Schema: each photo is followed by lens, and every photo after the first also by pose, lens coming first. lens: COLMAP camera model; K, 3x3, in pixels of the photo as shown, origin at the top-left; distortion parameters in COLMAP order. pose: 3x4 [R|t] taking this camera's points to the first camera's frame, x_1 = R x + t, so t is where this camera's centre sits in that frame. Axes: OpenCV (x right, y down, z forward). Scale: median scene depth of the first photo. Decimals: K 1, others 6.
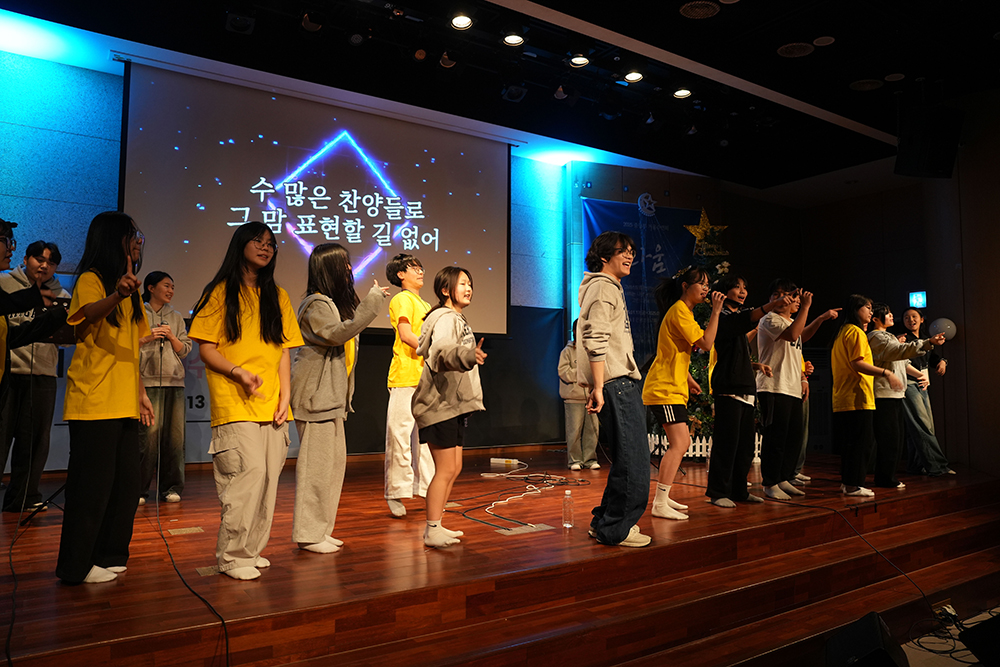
lens RADIAL K [[704.5, 0, 503.9], [0, 704.5, 331.0], [0, 0, 1]] dist [-0.086156, 0.057168]
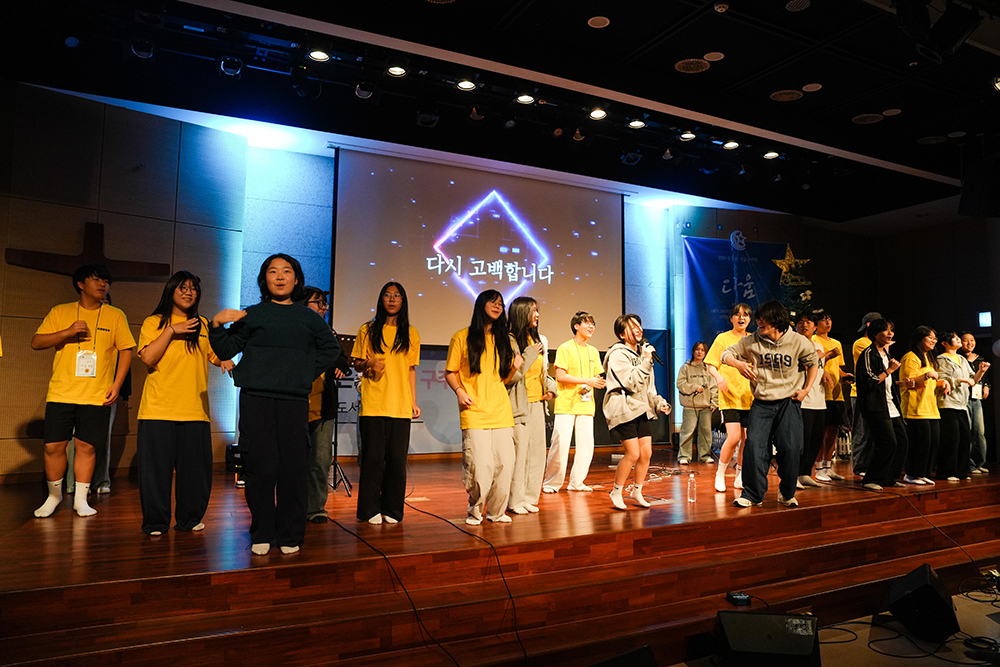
lens RADIAL K [[670.0, 0, 505.0], [0, 670.0, 336.5], [0, 0, 1]] dist [-0.088512, 0.049376]
pose [[0.992902, -0.005010, -0.118832, -0.075692], [0.004372, 0.999975, -0.005631, -0.021387], [0.118857, 0.005071, 0.992898, -0.209863]]
